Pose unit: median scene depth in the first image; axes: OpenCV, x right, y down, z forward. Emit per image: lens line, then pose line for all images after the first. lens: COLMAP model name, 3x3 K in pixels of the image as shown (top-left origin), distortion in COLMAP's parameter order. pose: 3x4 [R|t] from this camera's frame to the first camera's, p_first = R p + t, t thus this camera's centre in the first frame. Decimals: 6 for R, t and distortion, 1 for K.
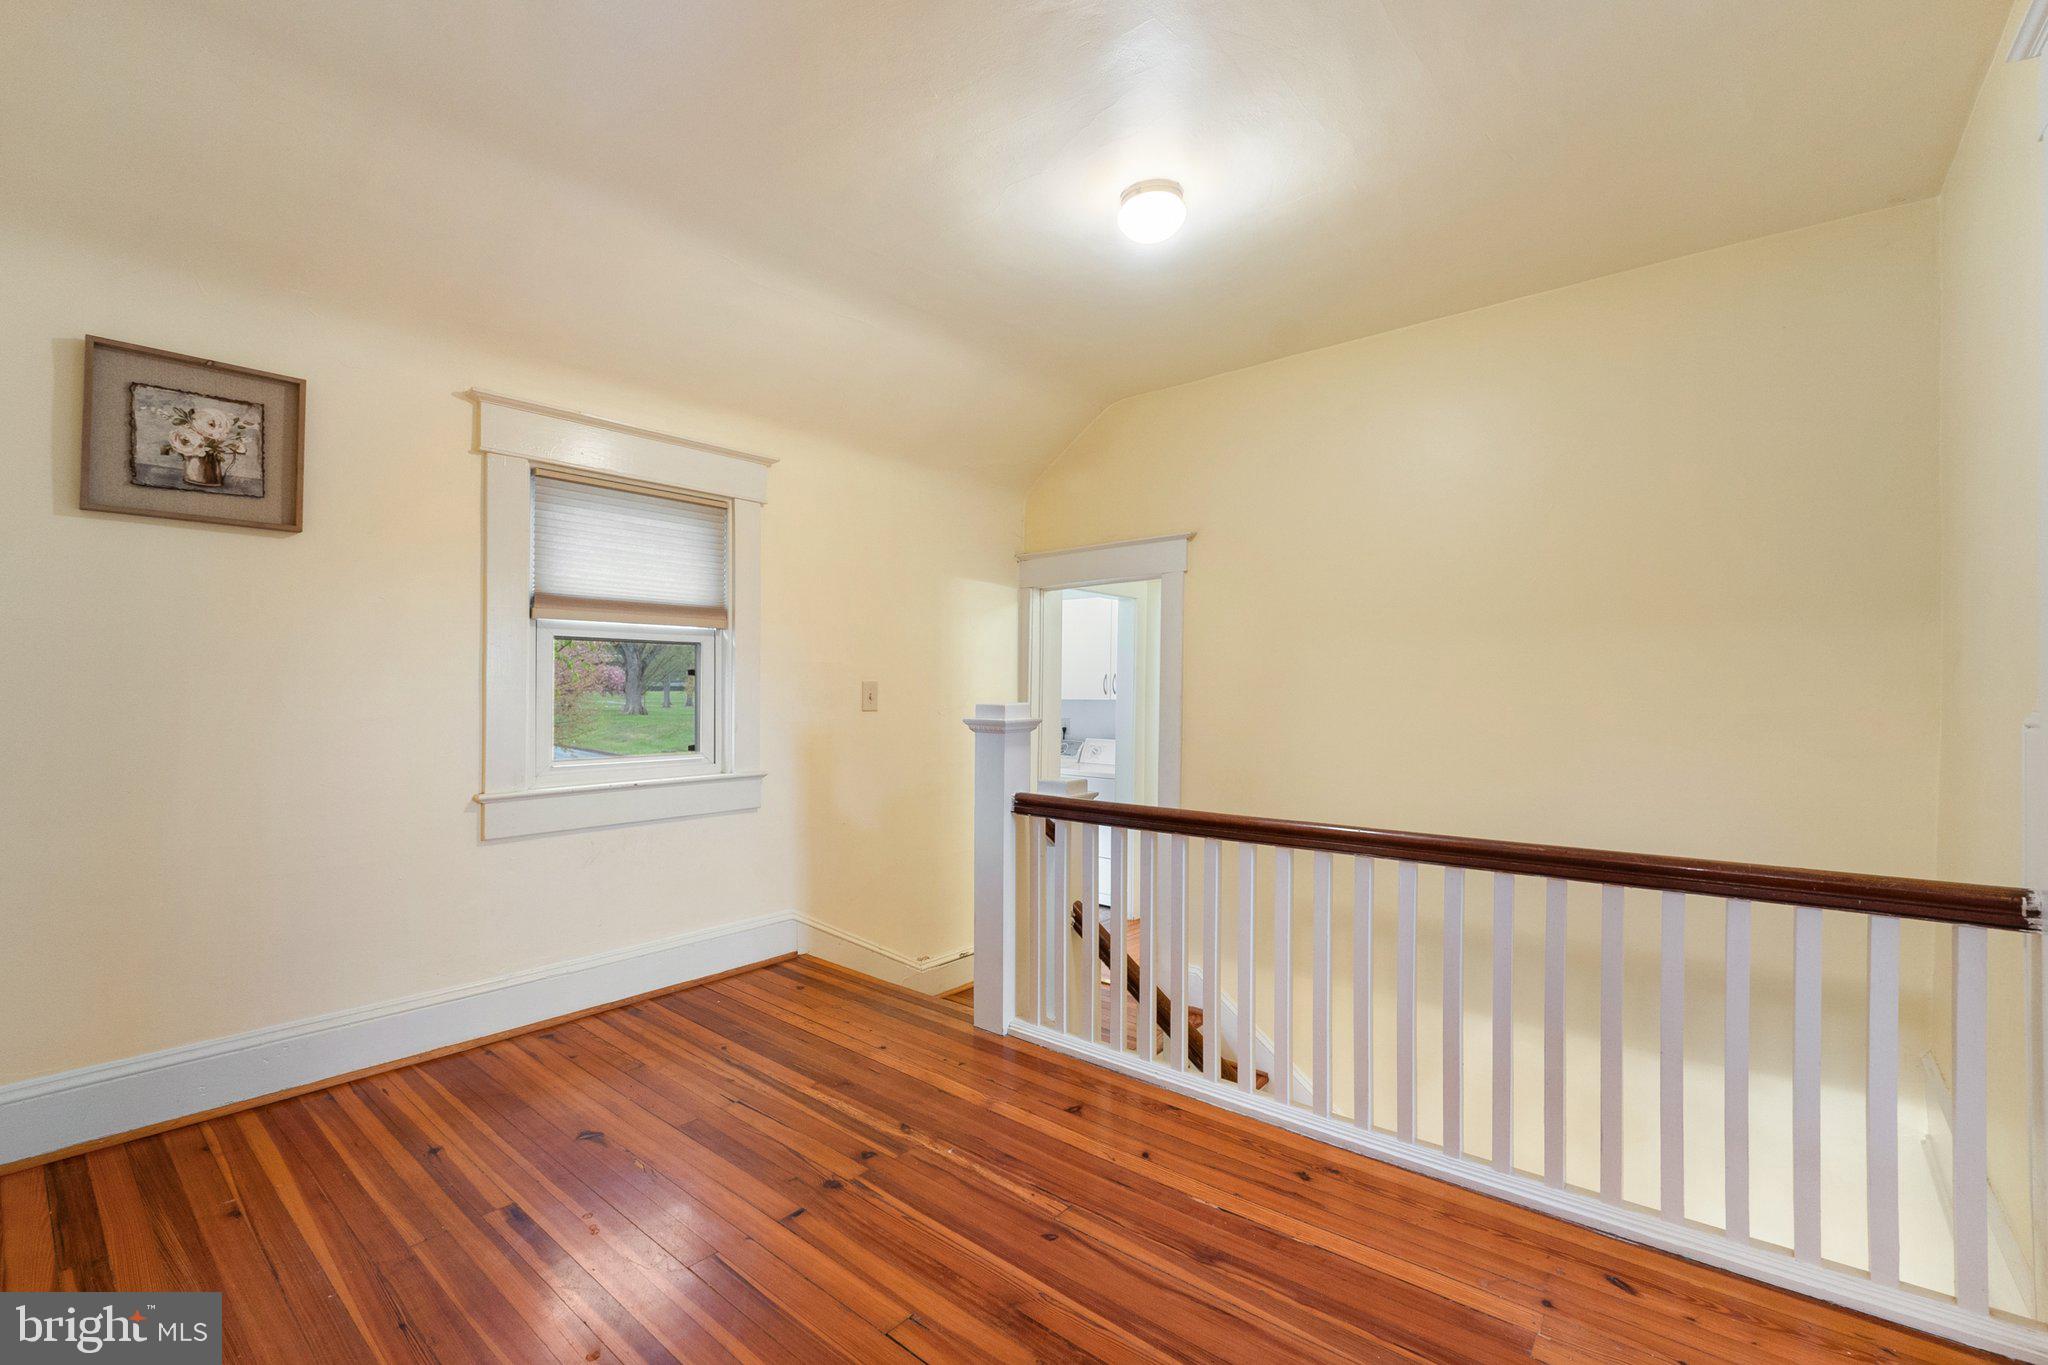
lens RADIAL K [[876.4, 0, 1030.8], [0, 876.4, 678.7], [0, 0, 1]] dist [-0.002087, -0.000253]
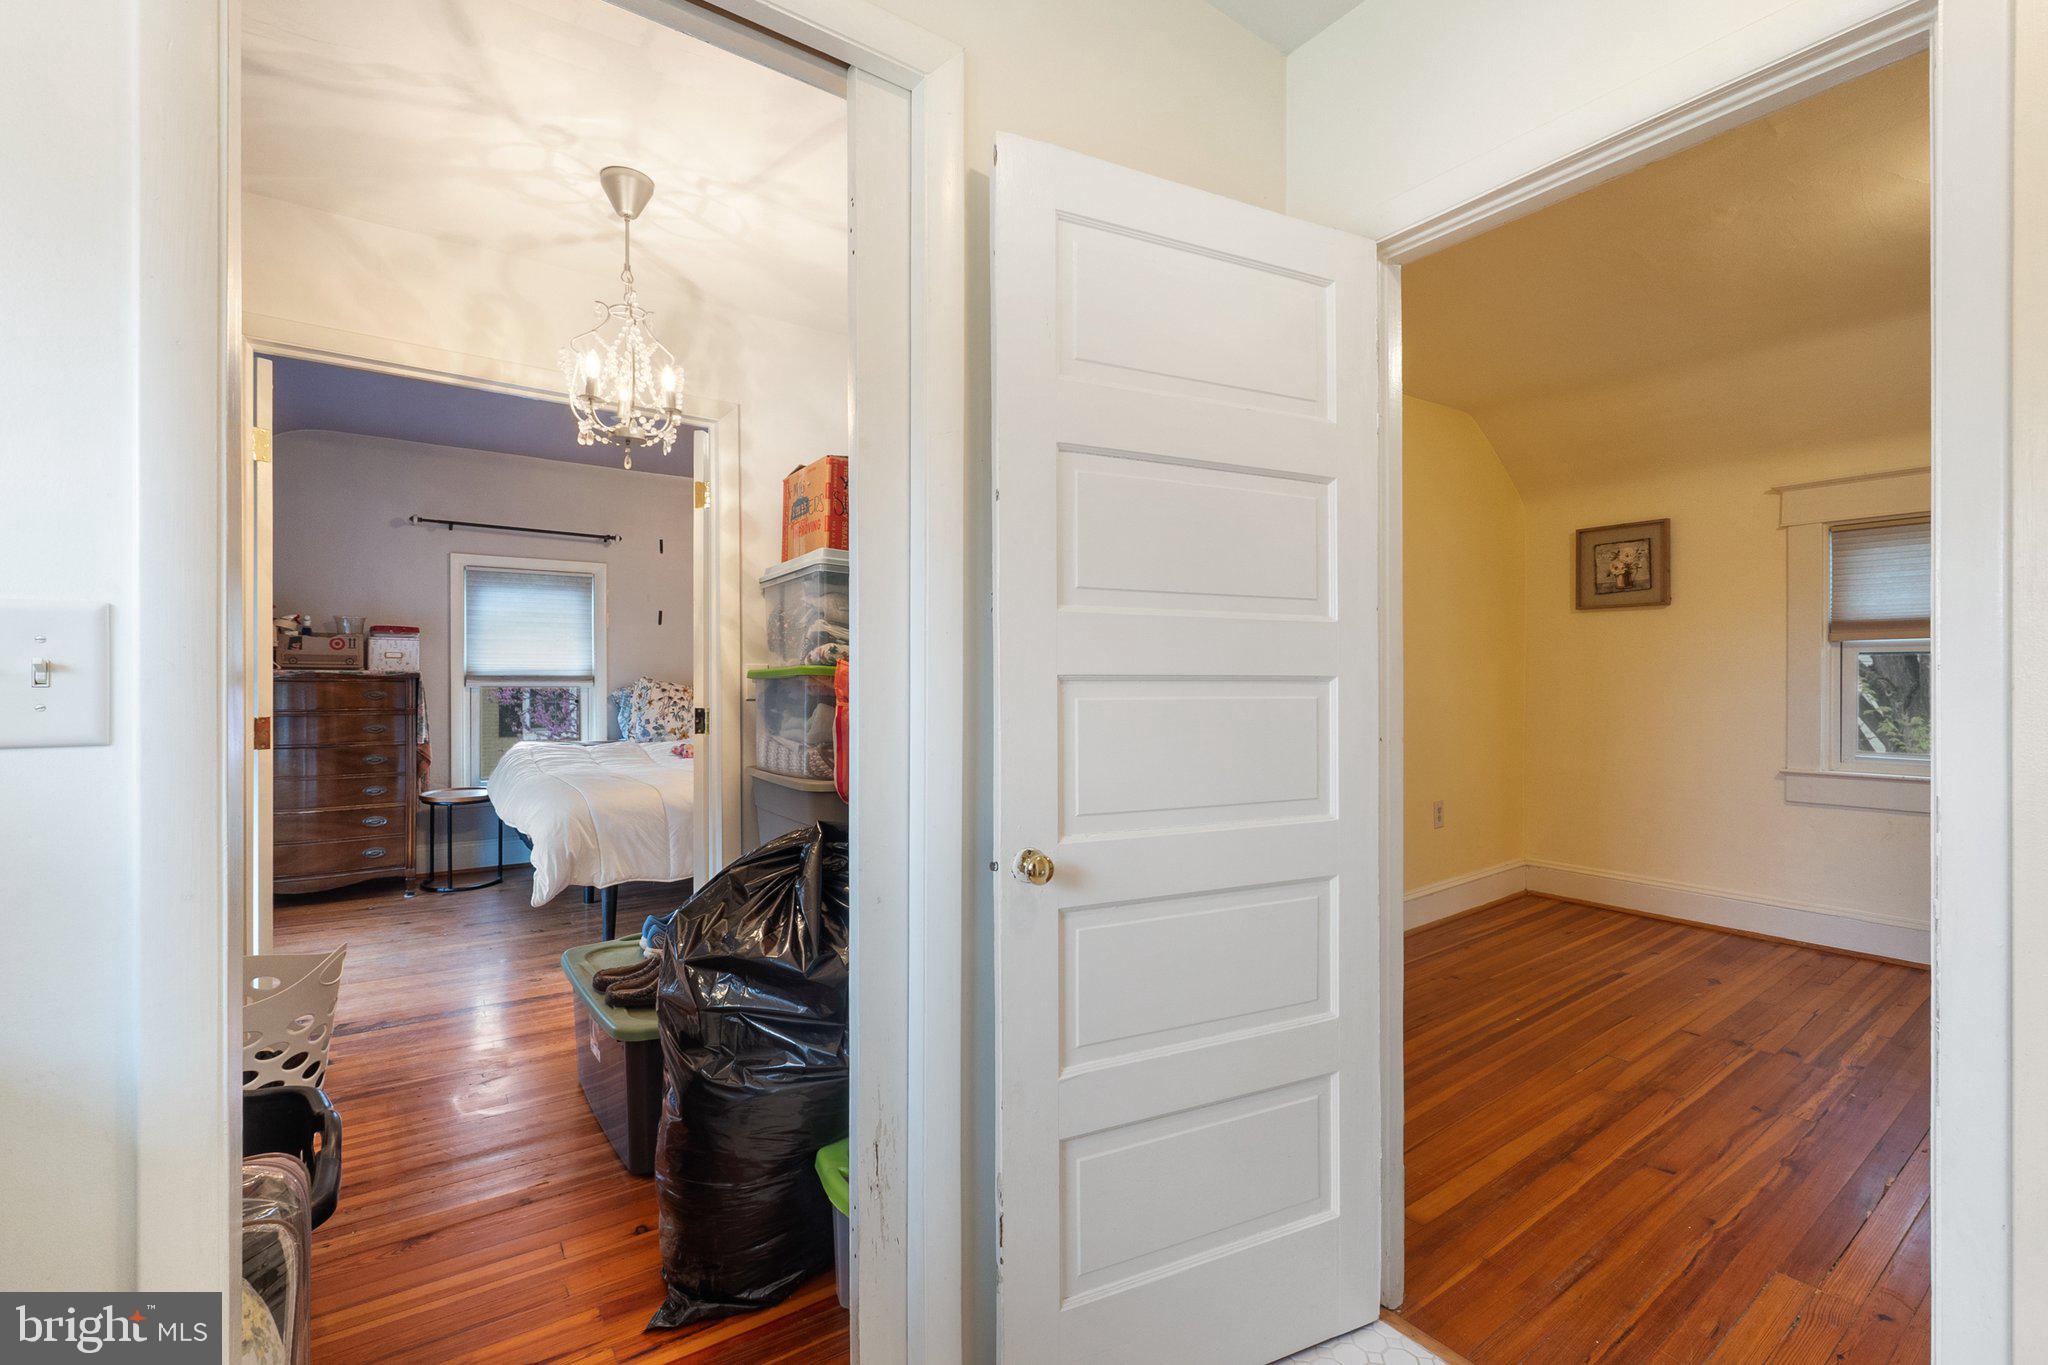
lens RADIAL K [[876.4, 0, 1030.8], [0, 876.4, 678.7], [0, 0, 1]] dist [-0.002087, -0.000253]
pose [[-0.249936, -0.000778, -0.968262, 1.283673], [0.013115, 0.999905, -0.004189, -0.029132], [0.968174, -0.013746, -0.249902, 0.207433]]
